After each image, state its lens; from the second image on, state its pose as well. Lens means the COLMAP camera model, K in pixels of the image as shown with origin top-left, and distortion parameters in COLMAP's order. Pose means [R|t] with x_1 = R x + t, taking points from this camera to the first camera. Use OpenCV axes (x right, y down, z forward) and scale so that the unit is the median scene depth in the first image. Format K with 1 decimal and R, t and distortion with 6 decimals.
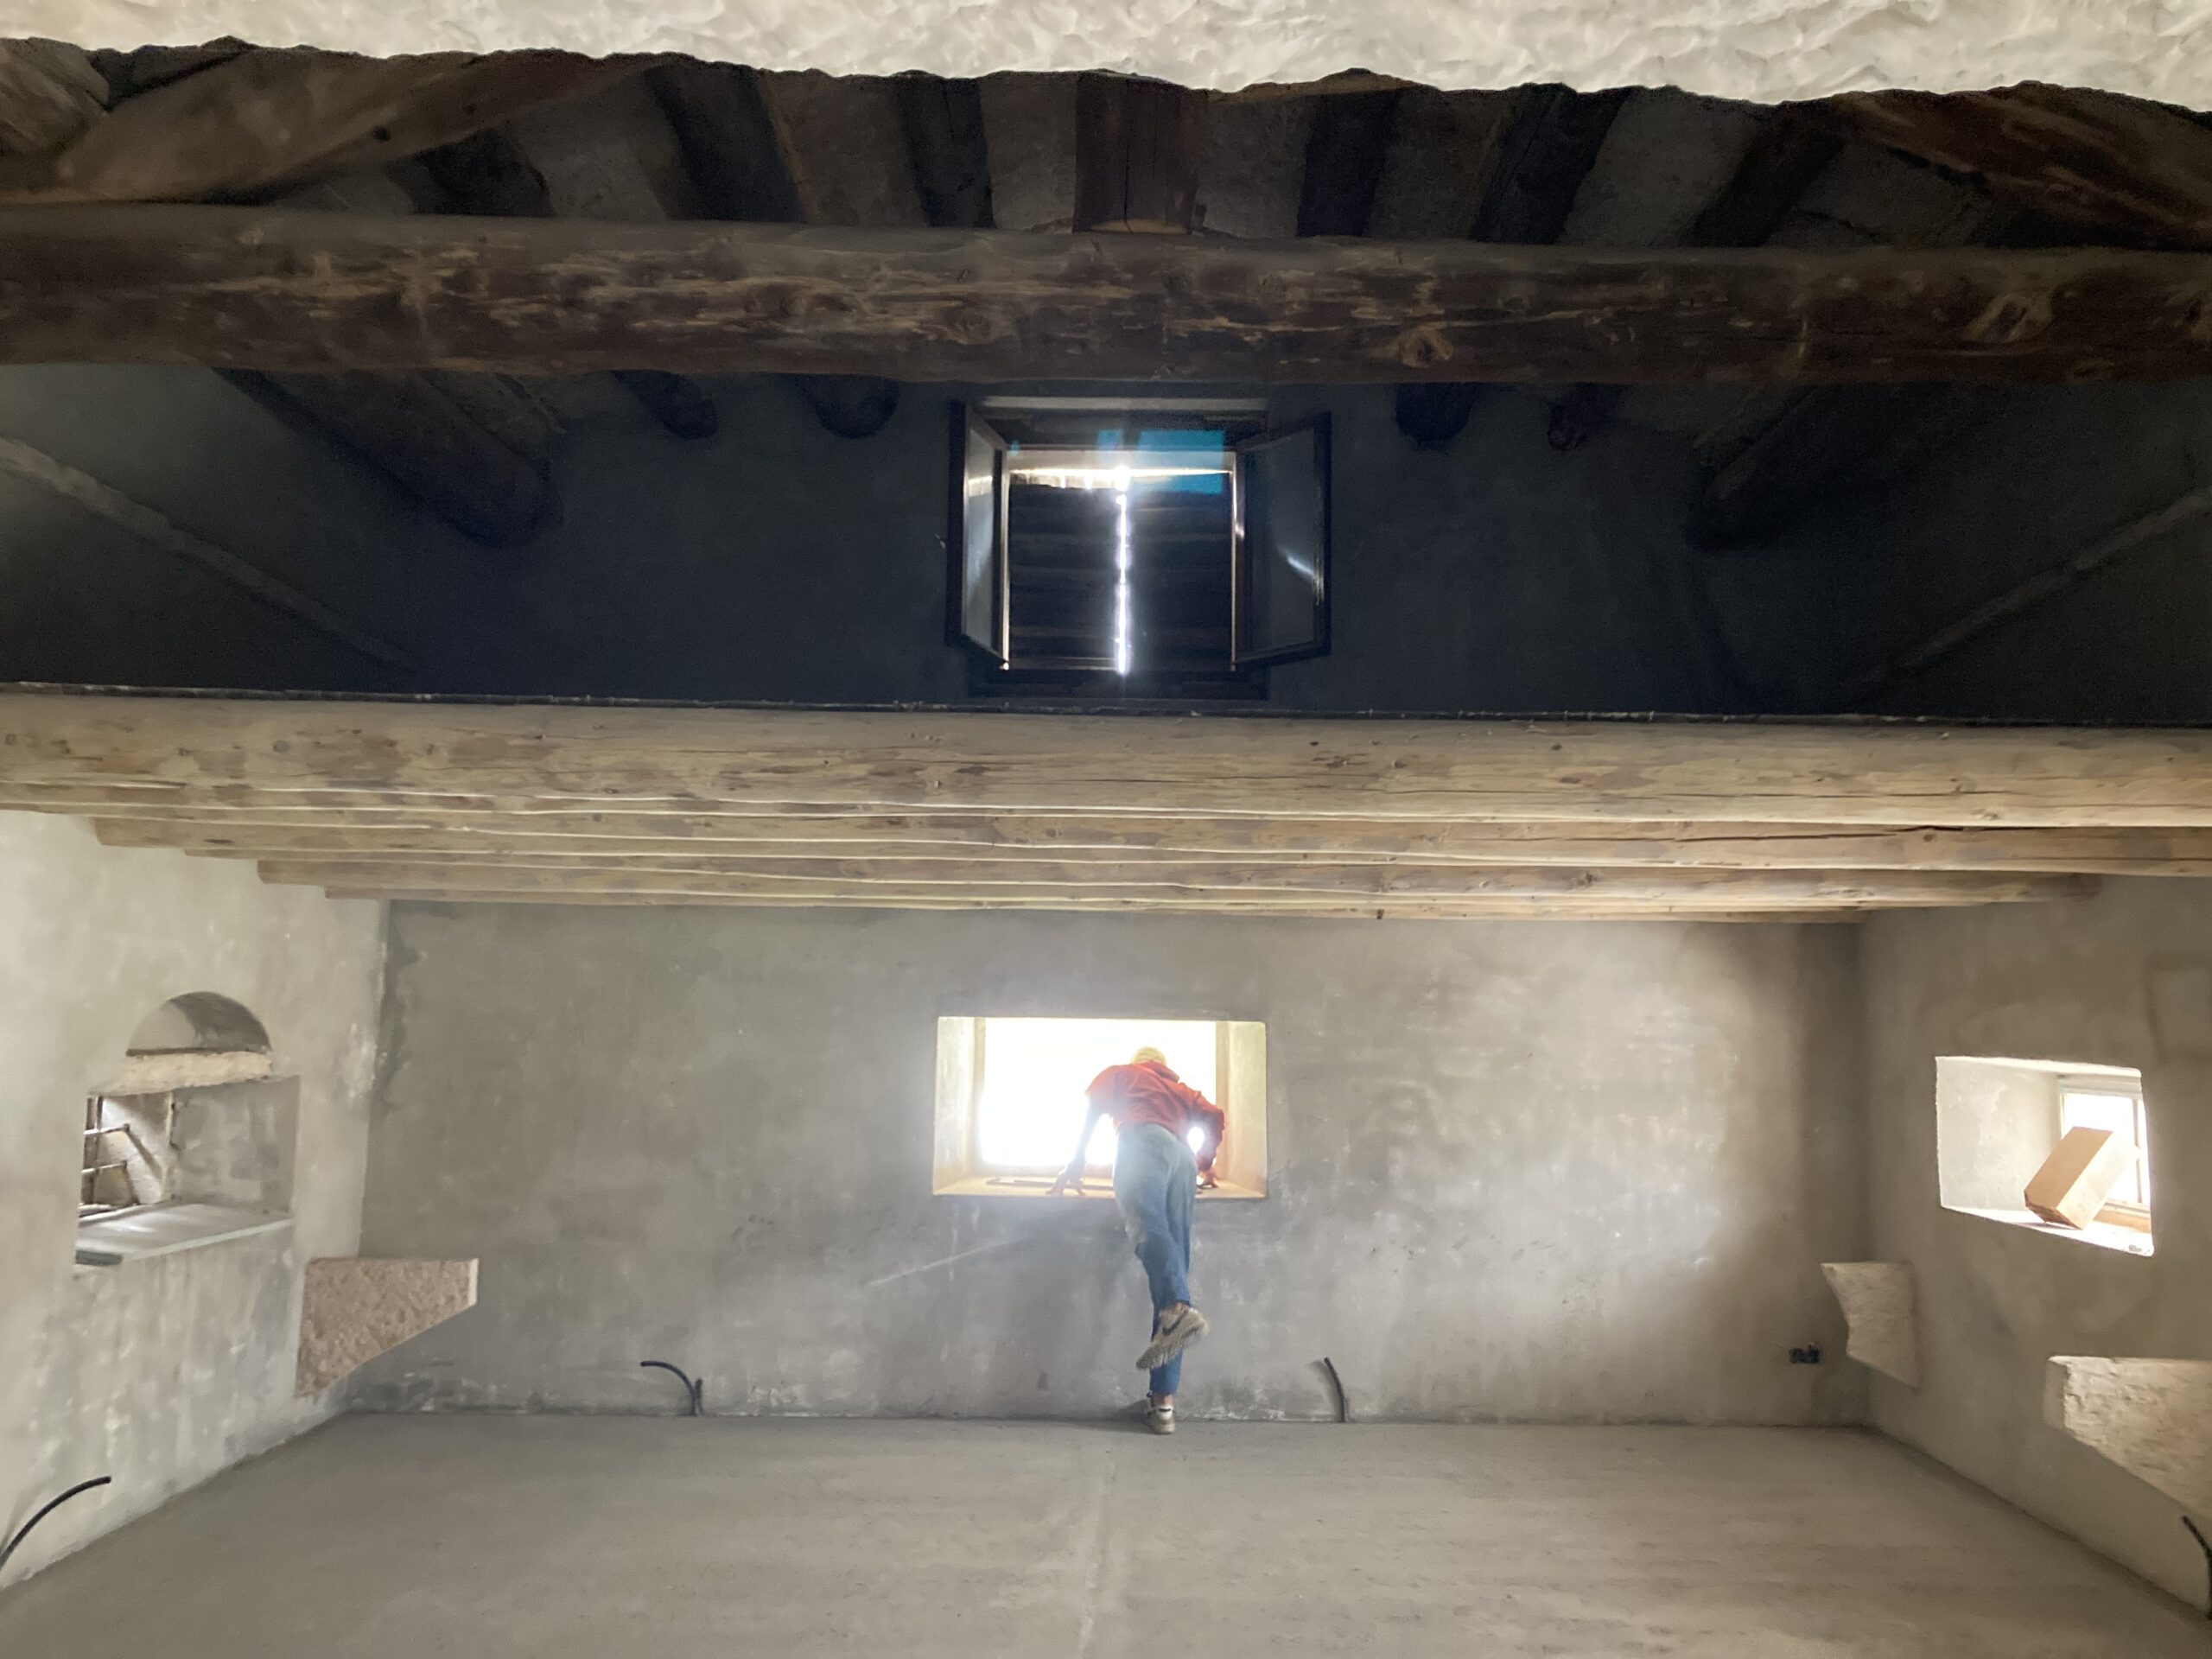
lens RADIAL K [[1832.0, 0, 1132.2], [0, 1832.0, 836.2], [0, 0, 1]] dist [0.041492, -0.053174]
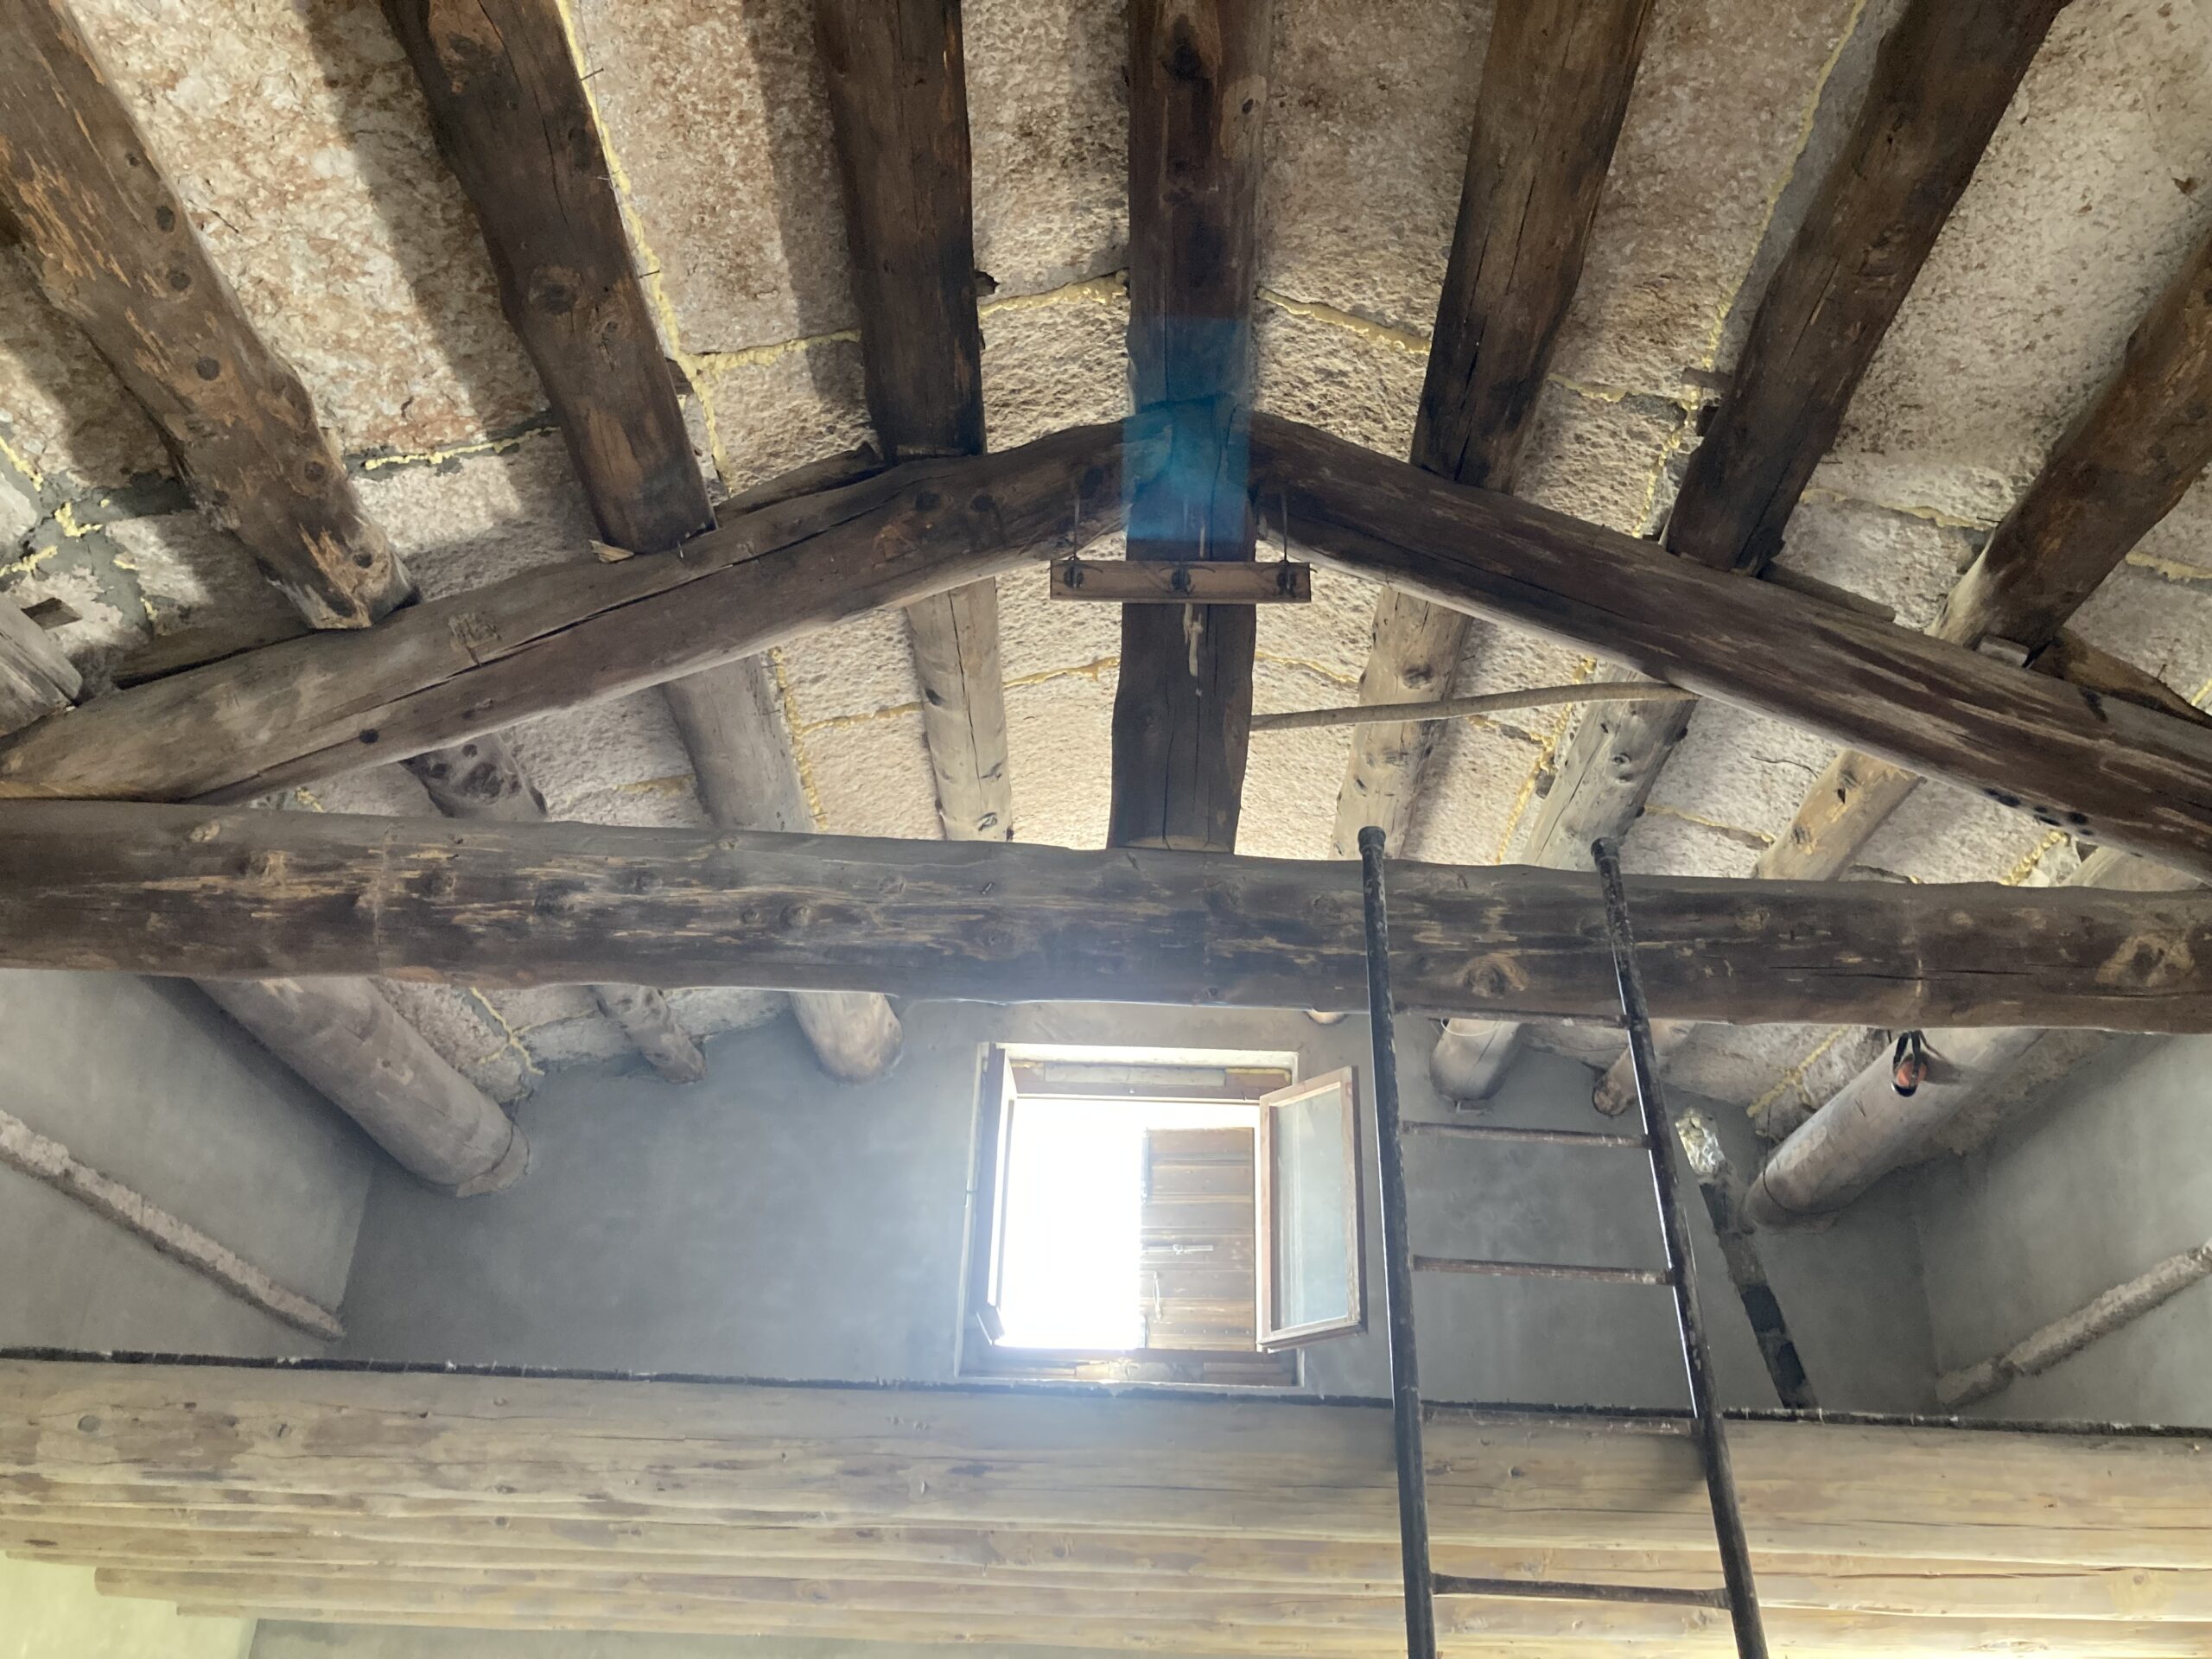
lens RADIAL K [[1832.0, 0, 1132.2], [0, 1832.0, 836.2], [0, 0, 1]] dist [0.041492, -0.053174]
pose [[0.999821, 0.018890, -0.000721, -0.019622], [-0.017904, 0.934044, -0.356710, -0.008095], [-0.006065, 0.356659, 0.934215, 0.147433]]
